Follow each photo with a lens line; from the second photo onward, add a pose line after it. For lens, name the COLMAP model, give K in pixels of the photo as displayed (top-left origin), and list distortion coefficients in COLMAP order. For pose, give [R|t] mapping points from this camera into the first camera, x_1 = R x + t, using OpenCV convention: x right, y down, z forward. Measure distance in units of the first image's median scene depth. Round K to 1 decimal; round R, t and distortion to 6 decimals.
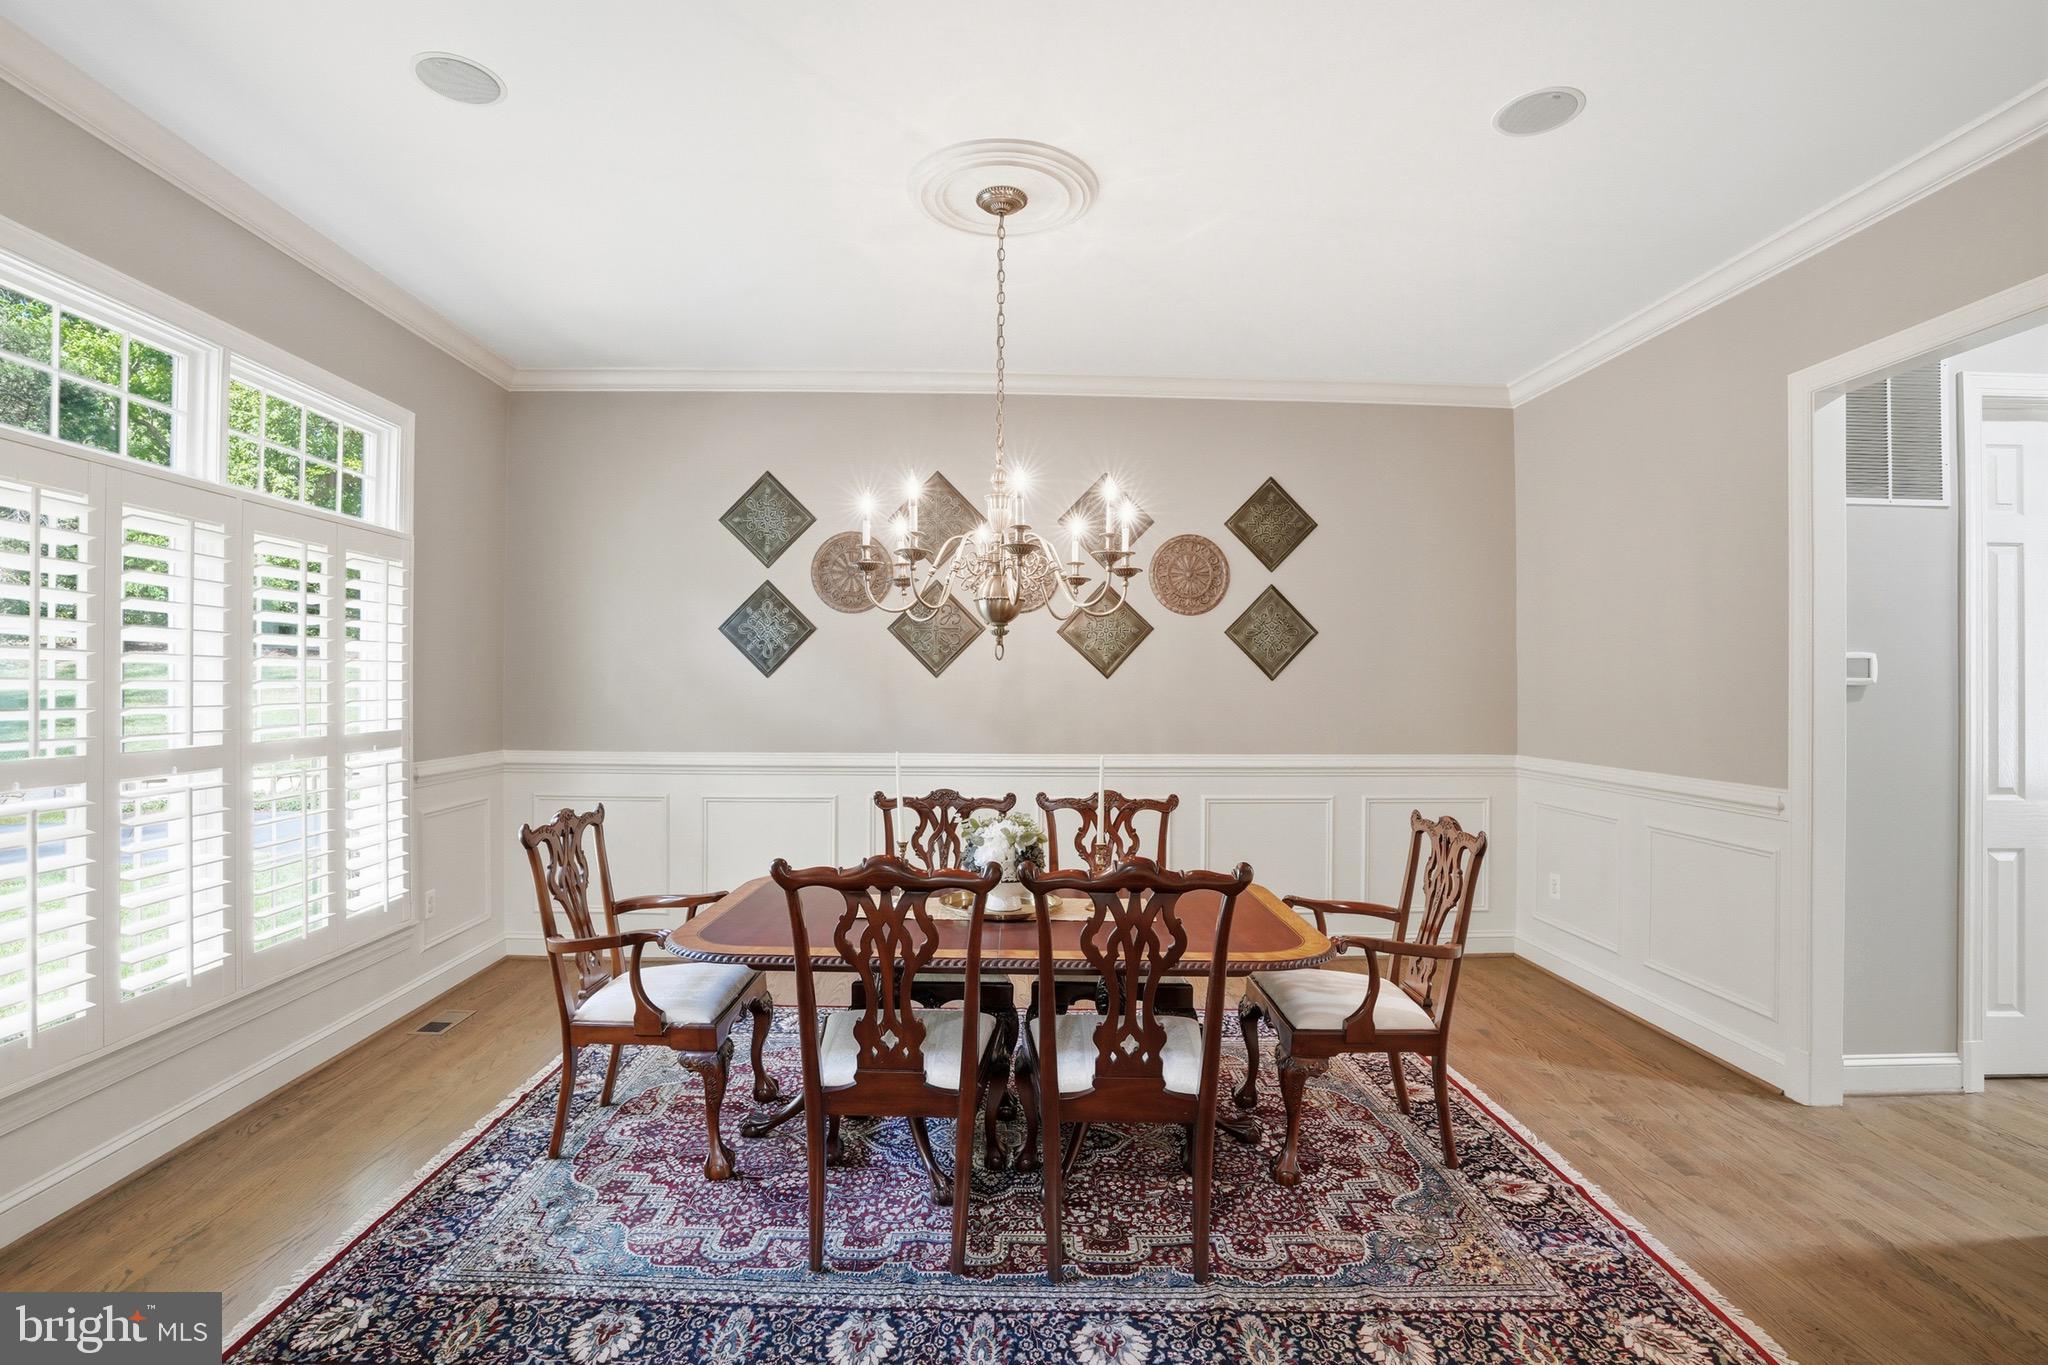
lens RADIAL K [[924.4, 0, 1024.0], [0, 924.4, 682.5], [0, 0, 1]] dist [-0.040909, 0.000119]
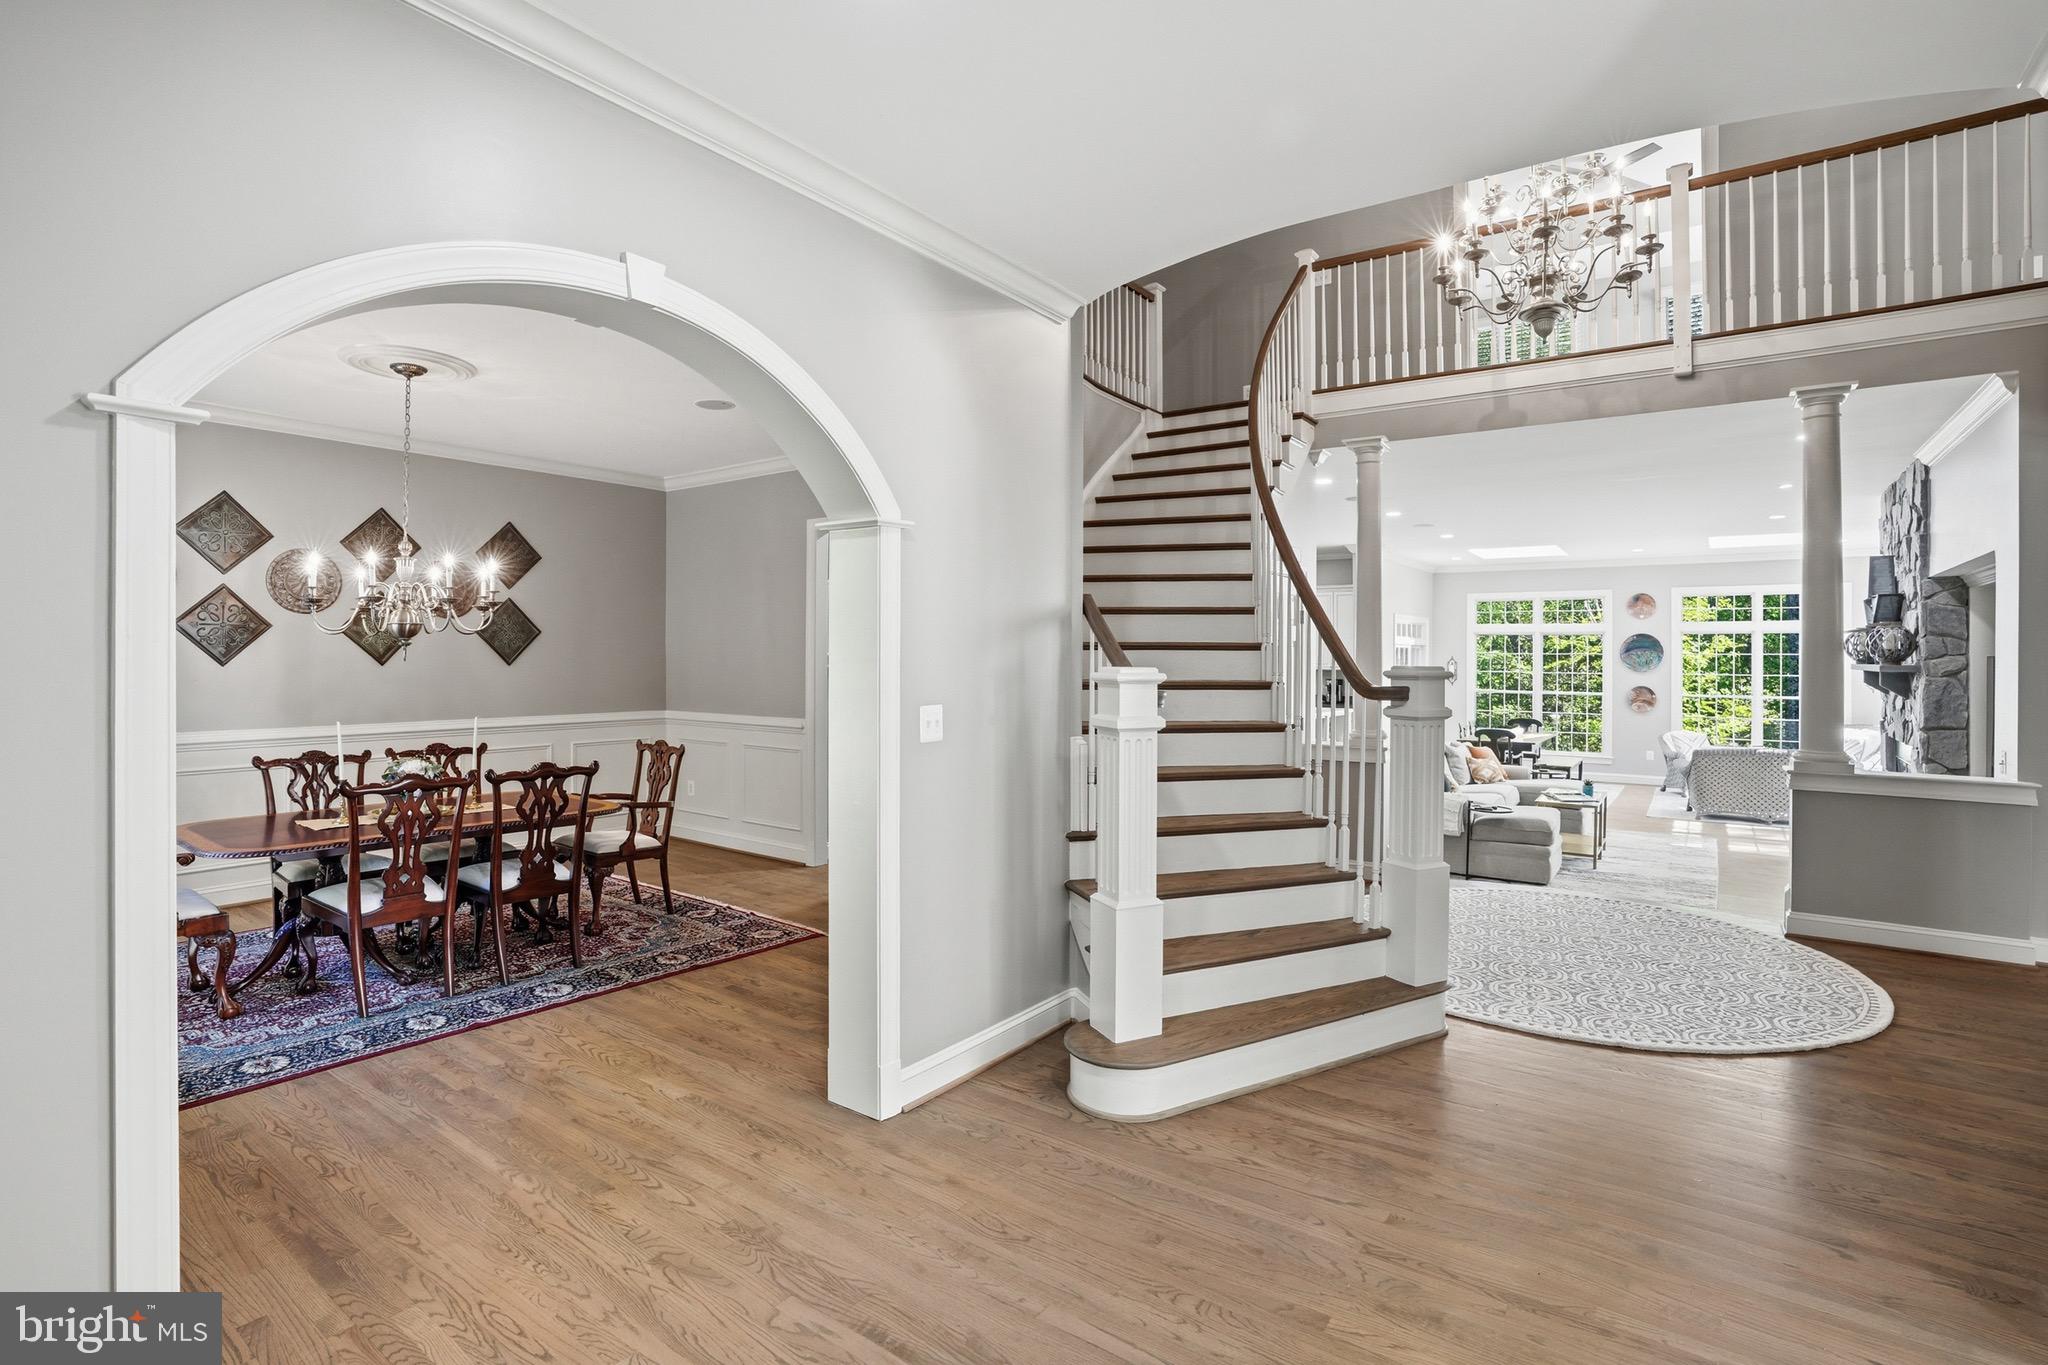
lens RADIAL K [[971.9, 0, 1024.0], [0, 971.9, 682.5], [0, 0, 1]] dist [-0.063725, 0.032767]
pose [[0.606278, -0.024027, 0.794890, -0.638963], [-0.003964, 0.999440, 0.033234, -0.041782], [-0.795243, -0.023300, 0.605843, -0.782102]]
